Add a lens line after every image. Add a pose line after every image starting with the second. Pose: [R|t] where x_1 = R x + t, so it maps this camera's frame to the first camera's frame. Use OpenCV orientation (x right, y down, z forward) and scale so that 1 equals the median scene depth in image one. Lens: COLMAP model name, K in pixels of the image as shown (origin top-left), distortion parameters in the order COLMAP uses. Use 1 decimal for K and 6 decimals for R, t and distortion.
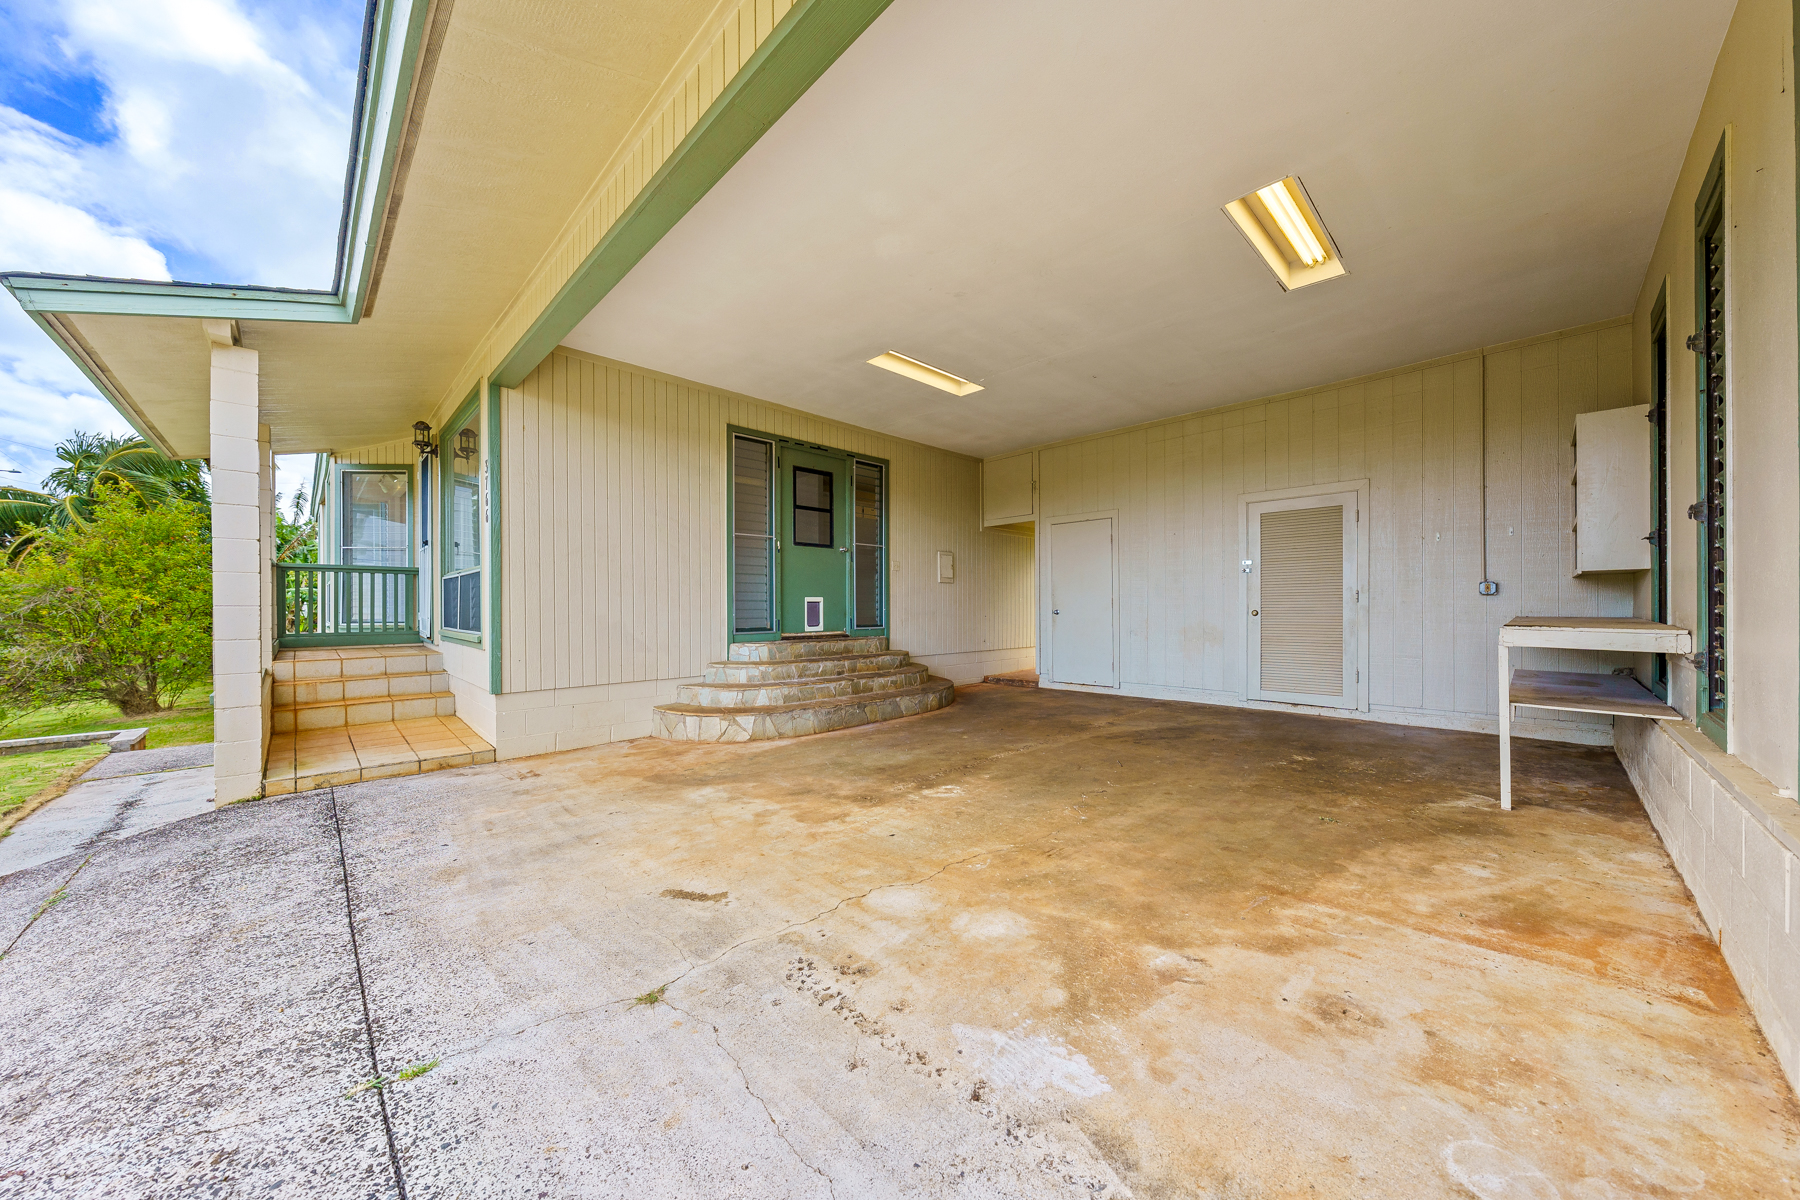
lens RADIAL K [[623.2, 0, 915.4], [0, 623.2, 615.2], [0, 0, 1]] dist [-0.005456, 0.000106]
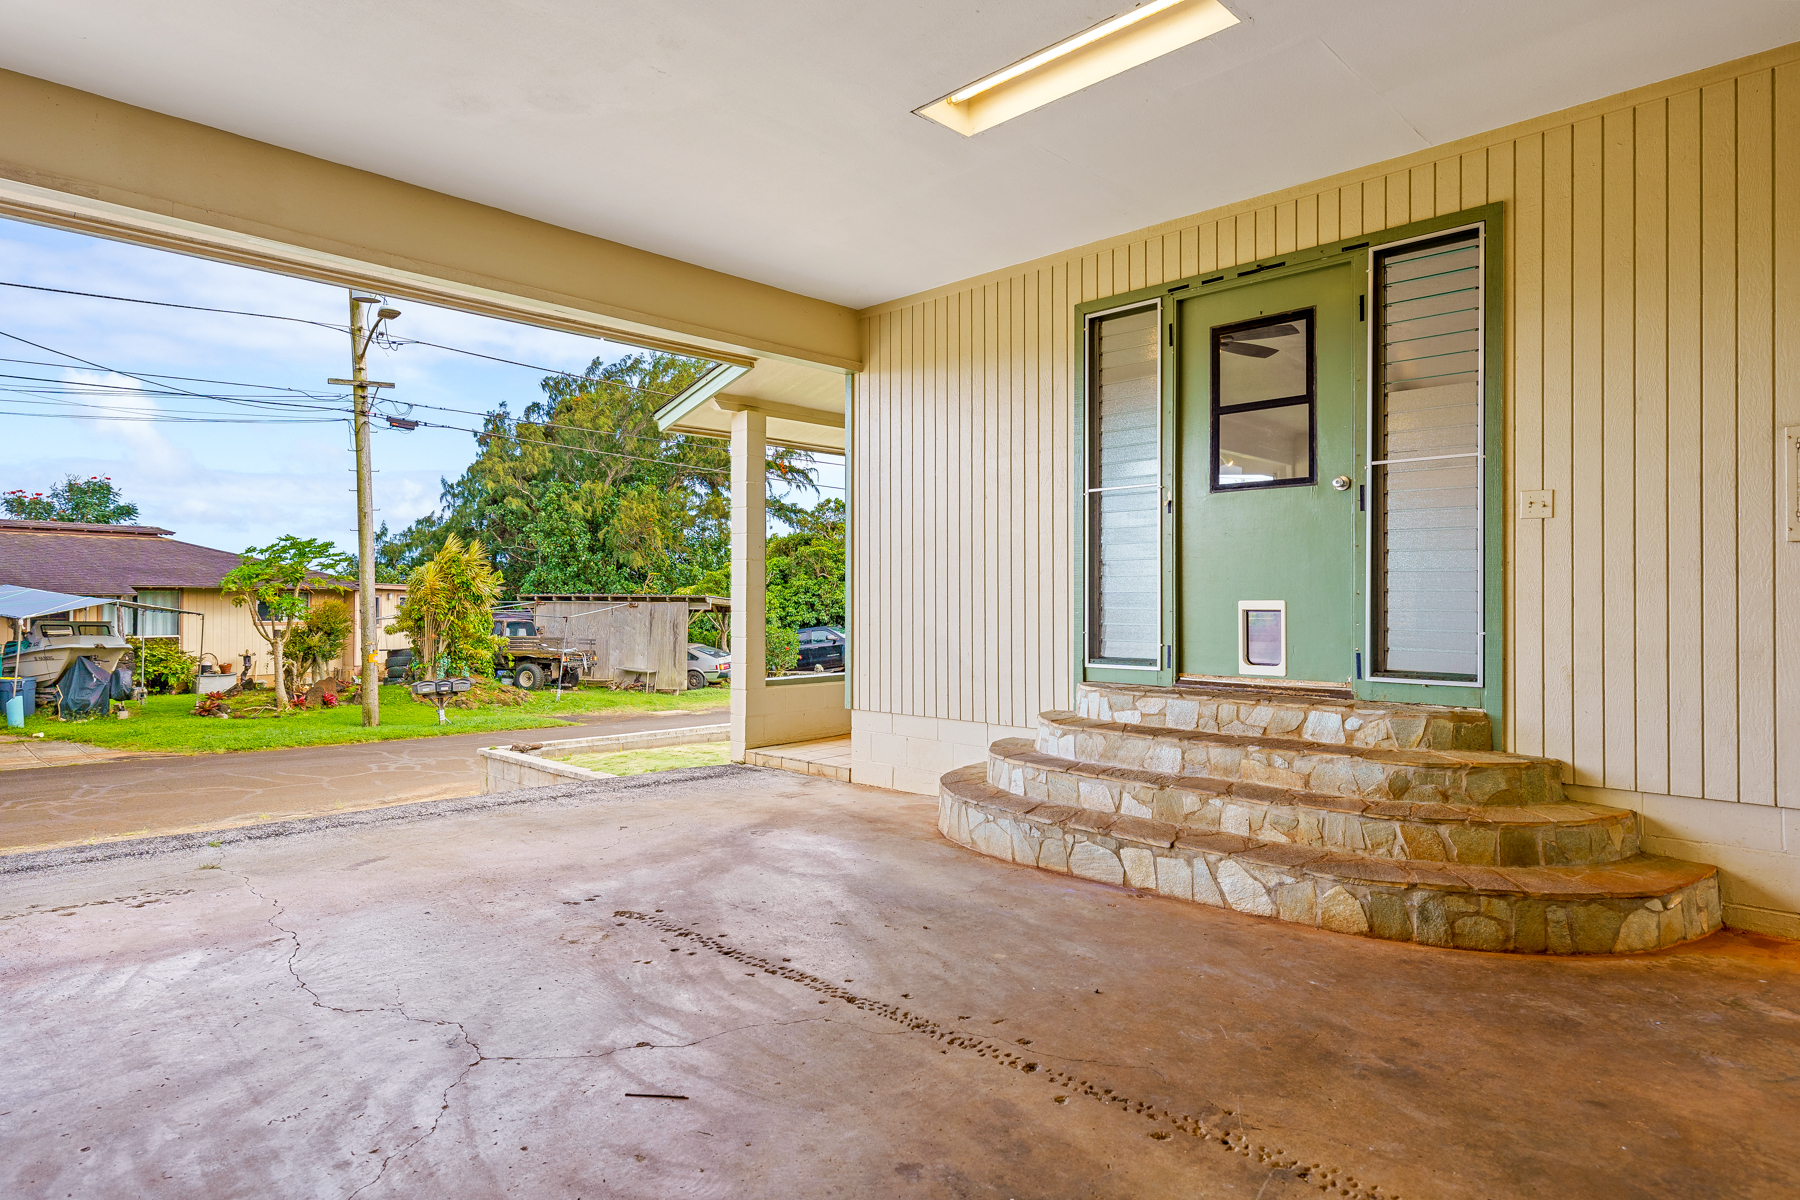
lens RADIAL K [[1042.9, 0, 900.0], [0, 1042.9, 600.0], [0, 0, 1]] dist [0.002376, 0.000568]
pose [[-0.008675, -0.002598, -0.999959, 0.599977], [-0.019389, 0.999809, -0.002429, -0.022746], [0.999774, 0.019368, -0.008724, 0.753793]]
